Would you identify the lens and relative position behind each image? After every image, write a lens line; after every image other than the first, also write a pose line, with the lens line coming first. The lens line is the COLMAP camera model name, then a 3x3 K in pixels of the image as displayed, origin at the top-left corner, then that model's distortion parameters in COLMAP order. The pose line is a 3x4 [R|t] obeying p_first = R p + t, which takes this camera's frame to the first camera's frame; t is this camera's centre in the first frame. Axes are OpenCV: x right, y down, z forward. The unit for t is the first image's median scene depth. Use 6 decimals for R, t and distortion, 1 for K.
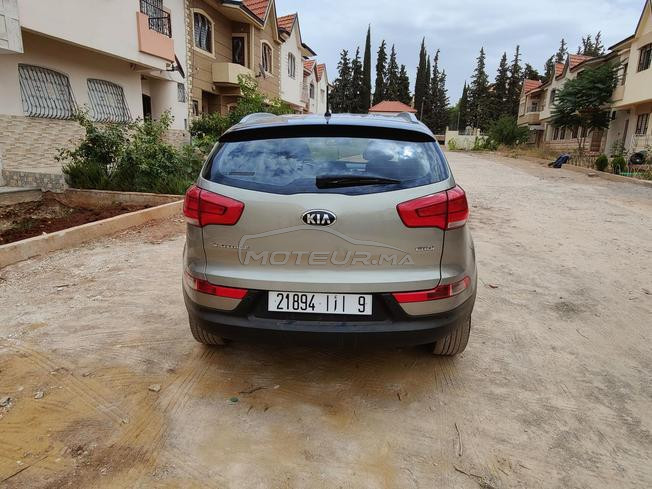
lens RADIAL K [[390.8, 0, 326.0], [0, 390.8, 244.5], [0, 0, 1]] dist [-0.036862, 0.000544]
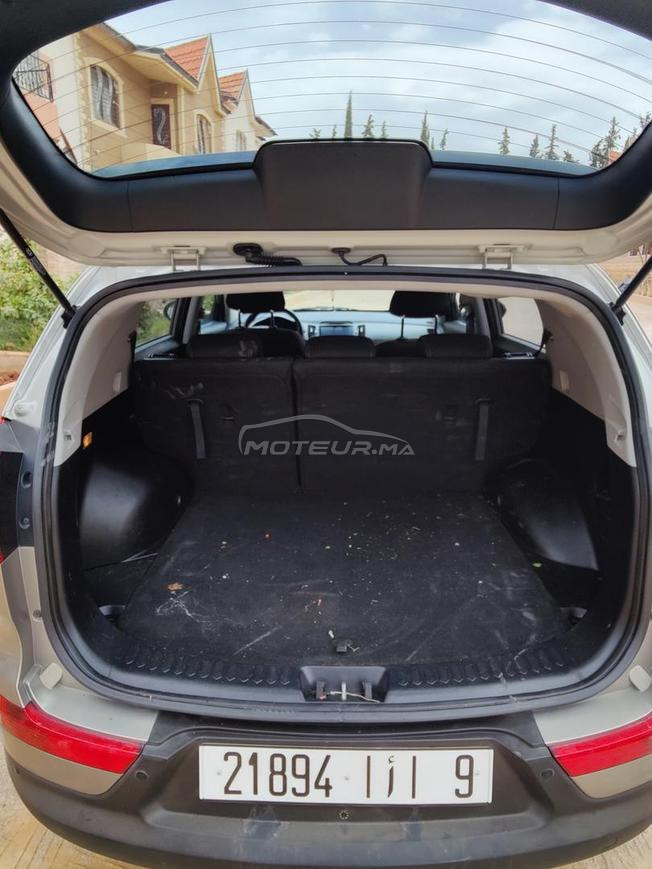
lens RADIAL K [[520.8, 0, 326.0], [0, 520.8, 434.5], [0, 0, 1]] dist [-0.036862, 0.000544]
pose [[0.998004, -0.023449, 0.058643, -0.005669], [0.019468, 0.997525, 0.067557, -0.020003], [-0.060082, -0.066280, 0.995990, 0.058925]]
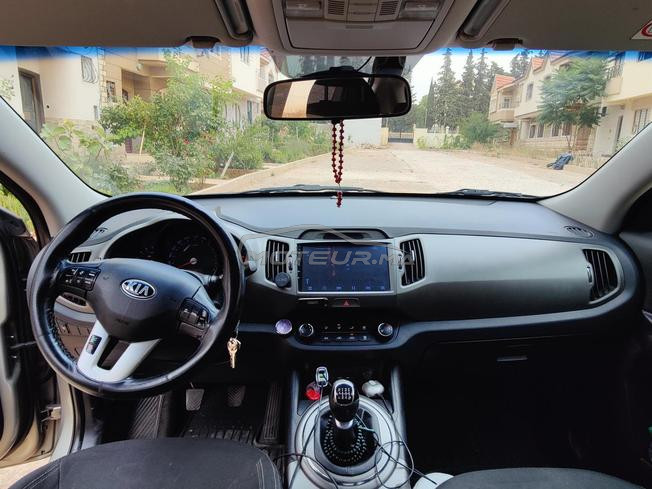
lens RADIAL K [[390.8, 0, 326.0], [0, 390.8, 244.5], [0, 0, 1]] dist [-0.036862, 0.000544]
pose [[0.995718, -0.018491, 0.090580, 0.002086], [0.018087, 0.999822, 0.005283, -0.044149], [-0.090661, -0.003622, 0.995875, 0.184086]]
